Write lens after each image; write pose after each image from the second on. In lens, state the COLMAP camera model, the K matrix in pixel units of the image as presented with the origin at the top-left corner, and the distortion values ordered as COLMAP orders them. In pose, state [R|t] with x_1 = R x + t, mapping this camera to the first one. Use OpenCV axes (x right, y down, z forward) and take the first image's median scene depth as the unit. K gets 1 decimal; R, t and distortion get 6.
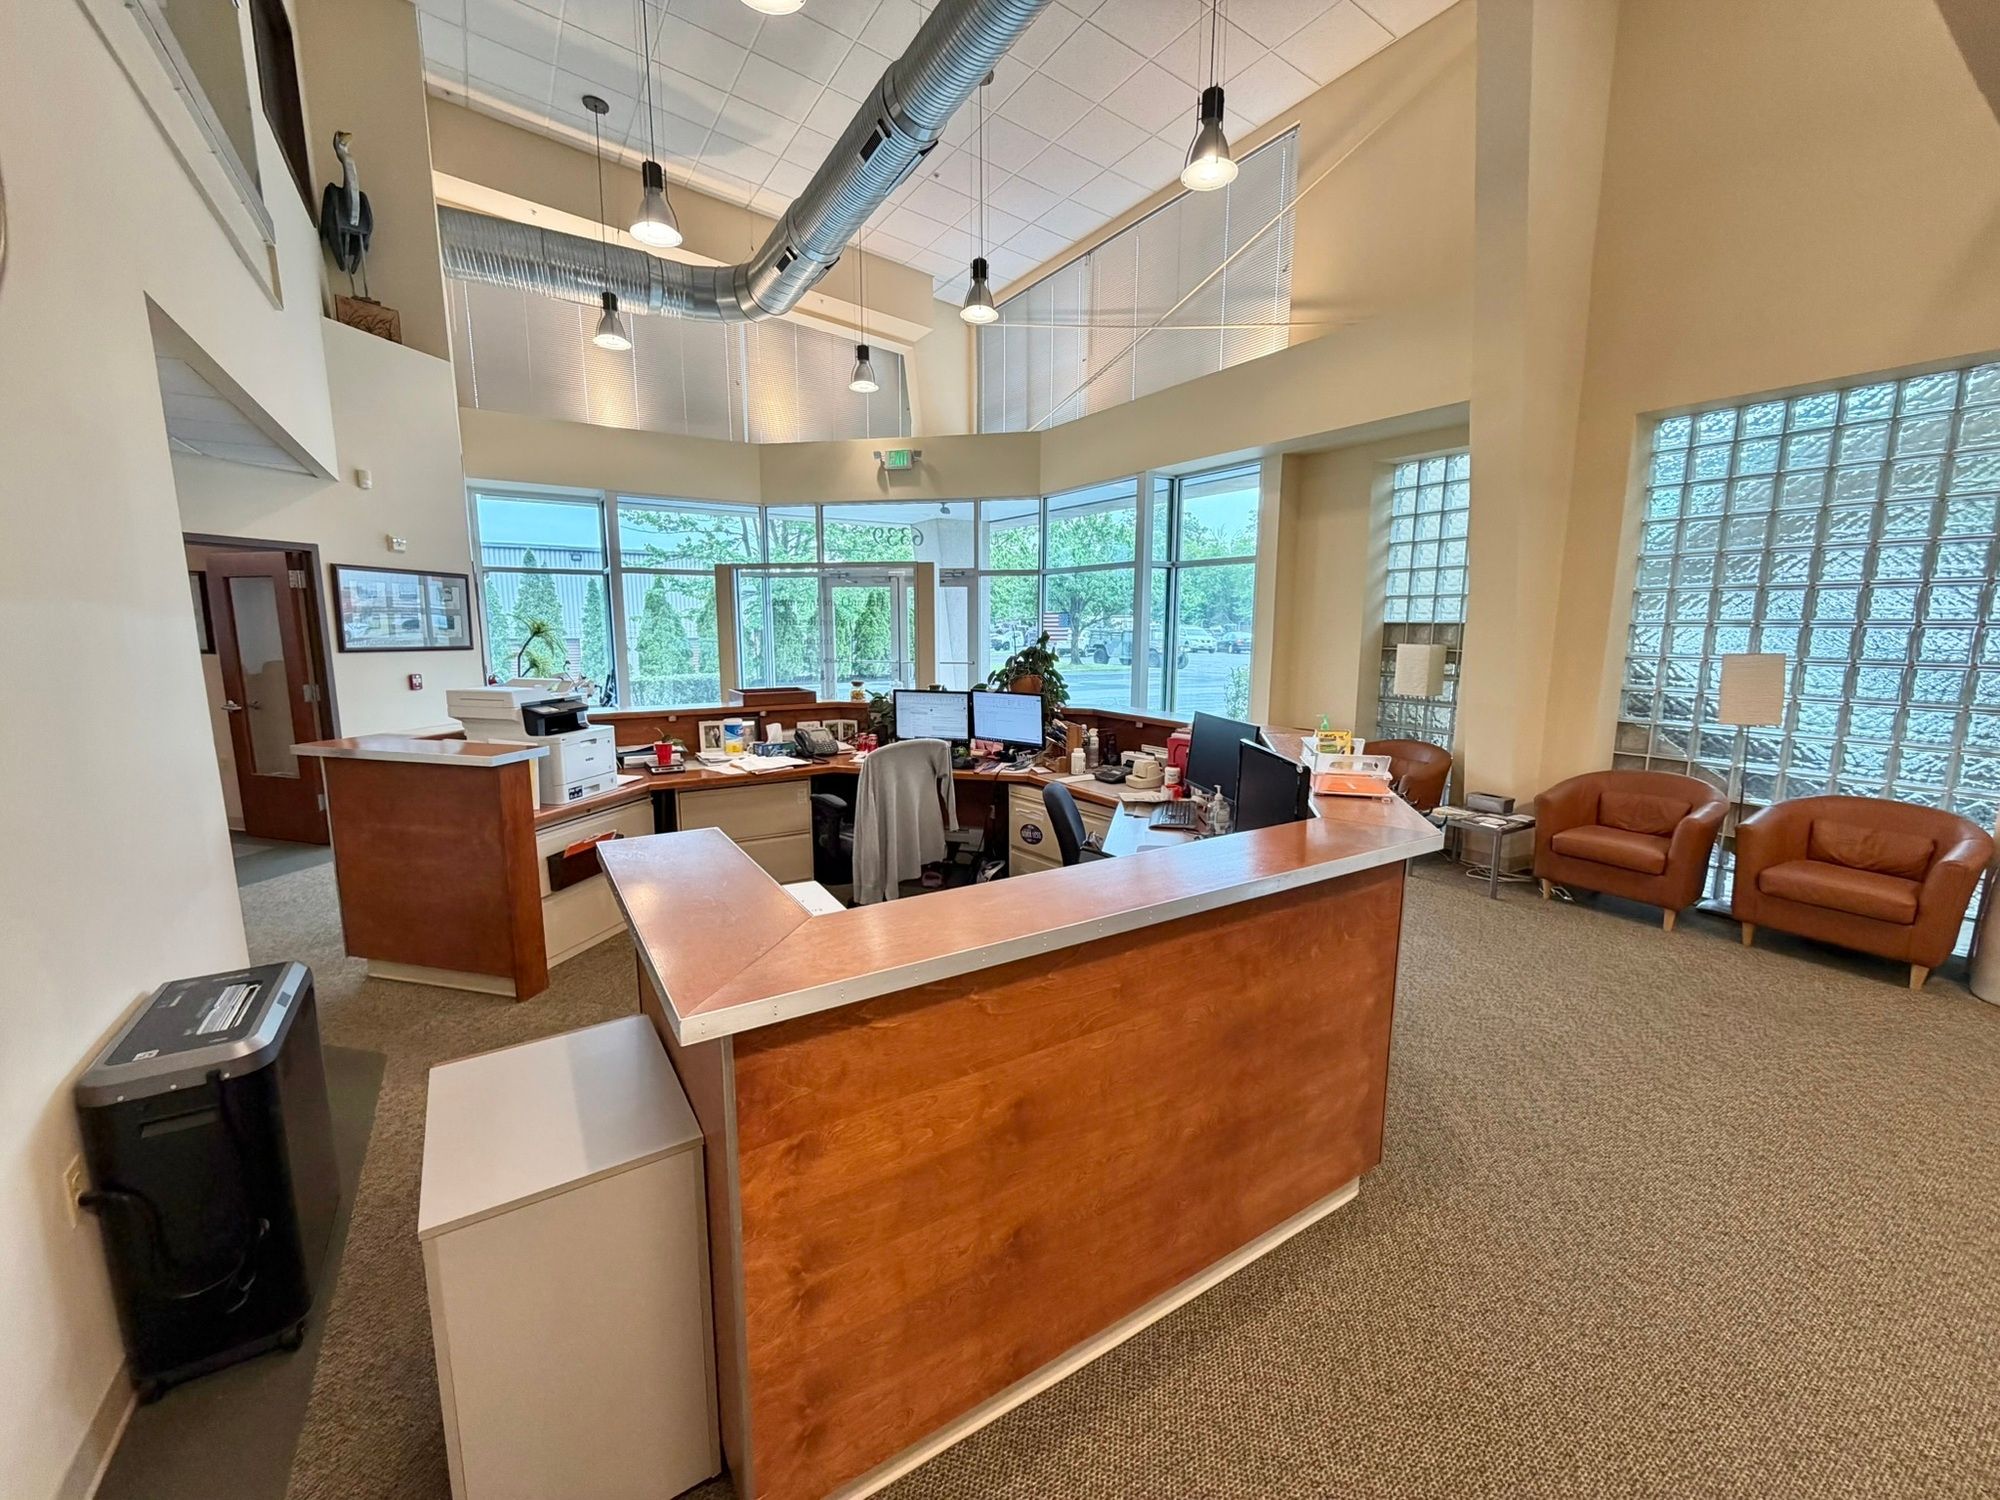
lens RADIAL K [[796.5, 0, 1003.8], [0, 796.5, 748.0], [0, 0, 1]] dist [-0.000942, -0.000751]
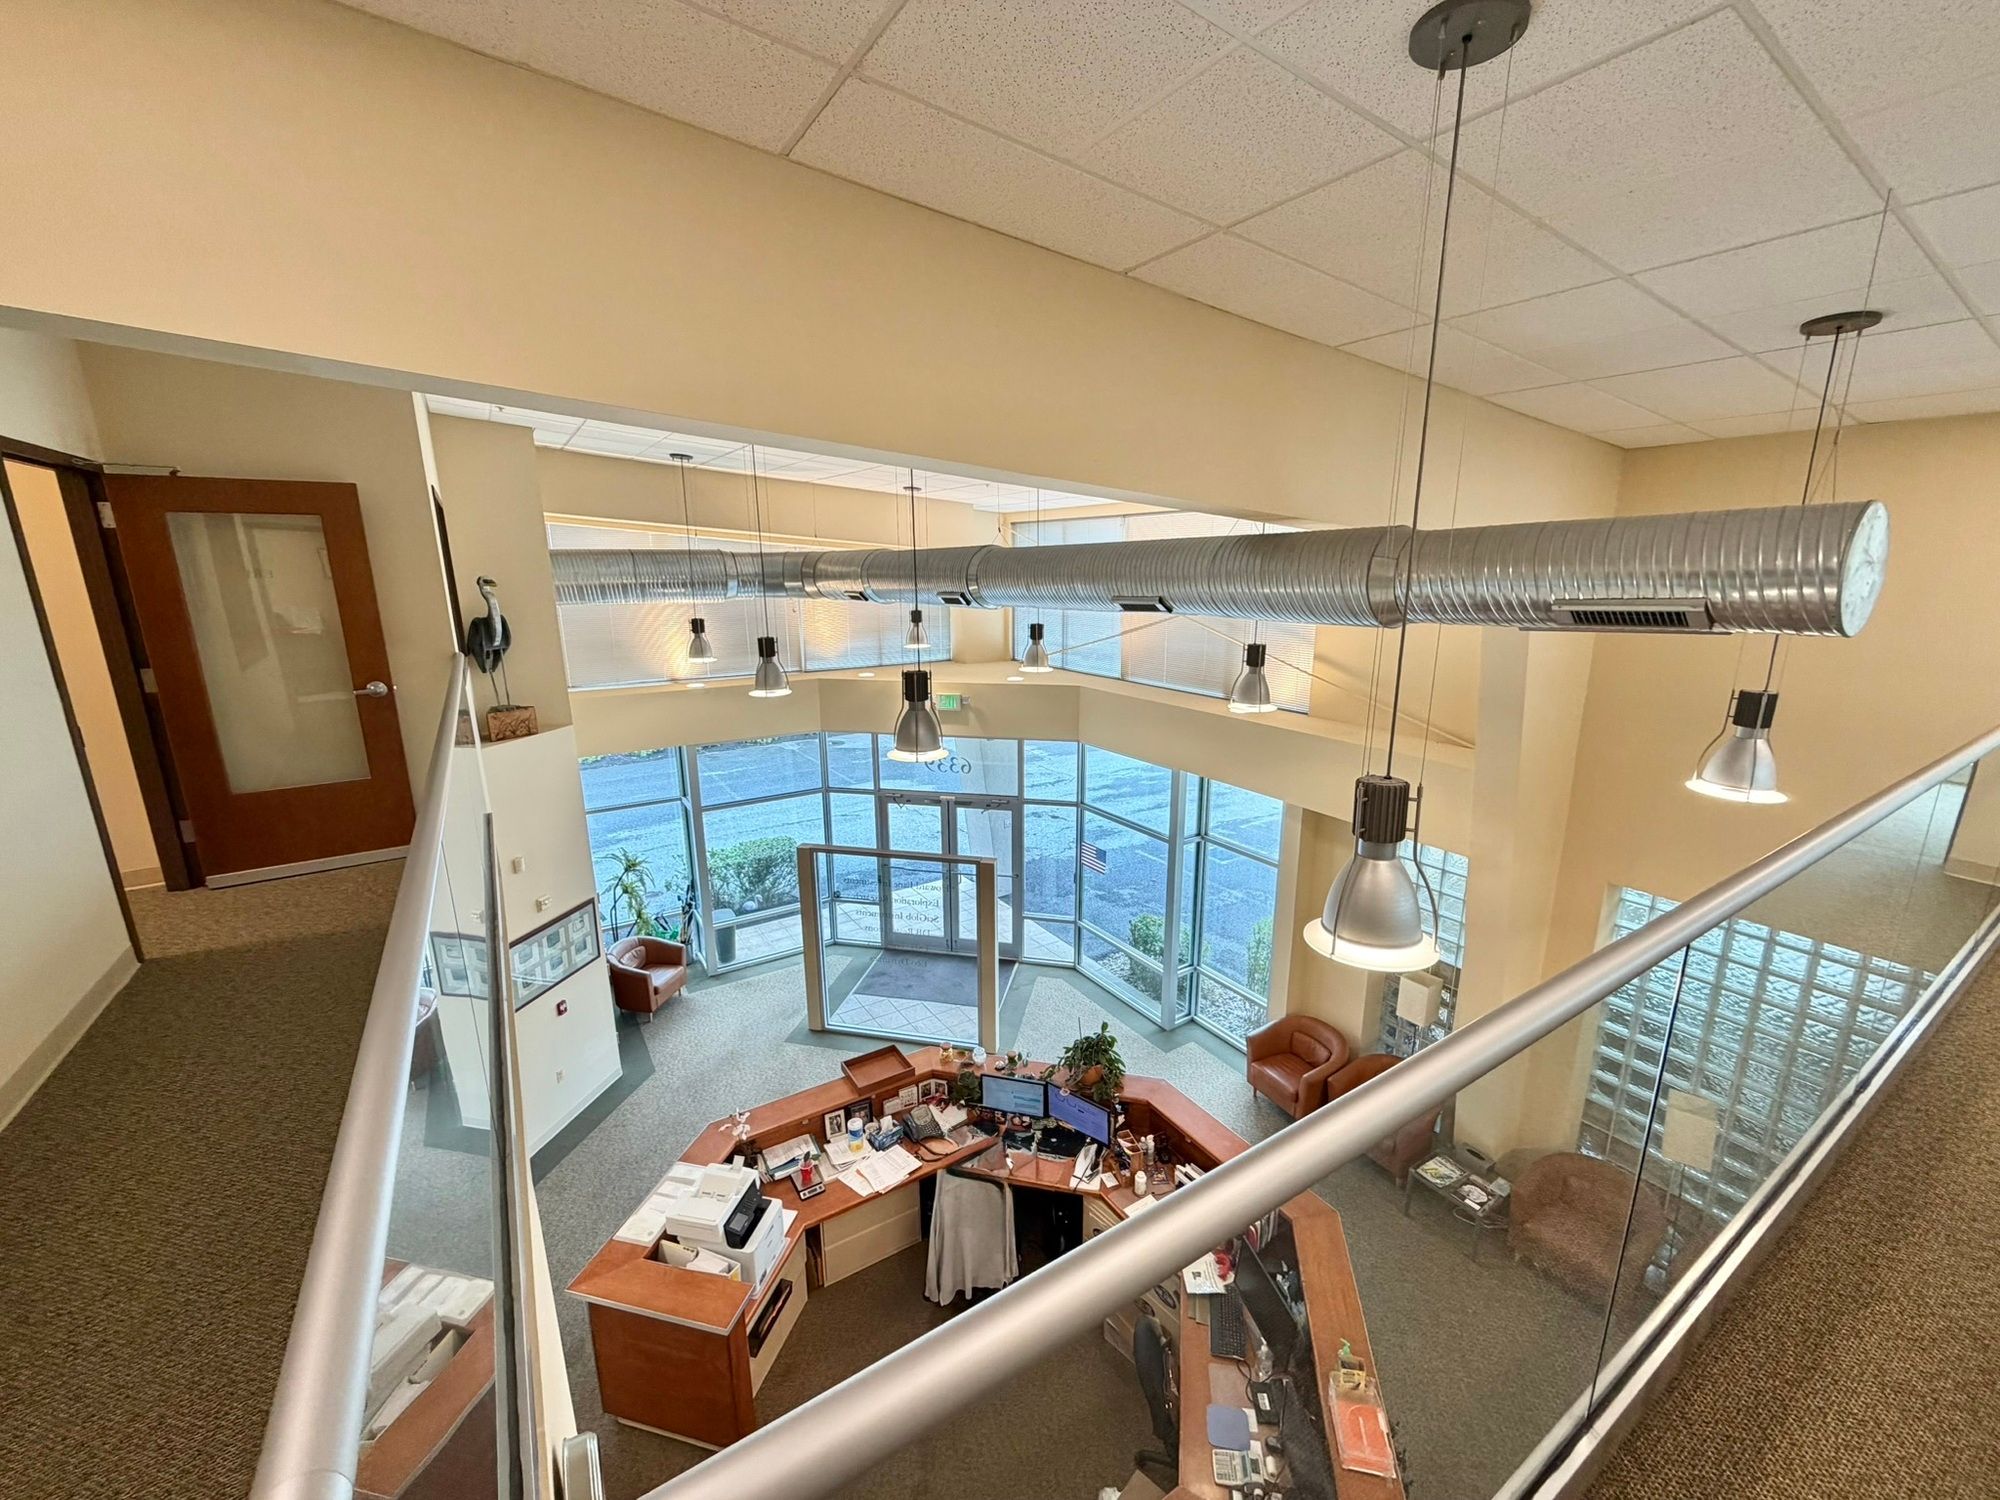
lens RADIAL K [[799.0, 0, 996.3], [0, 799.0, 753.0], [0, 0, 1]] dist [0.000456, 0.000094]
pose [[0.999895, -0.009743, -0.010739, -0.076533], [0.010549, 0.996916, 0.077766, -0.515952], [0.009949, -0.077871, 0.996914, -0.135340]]
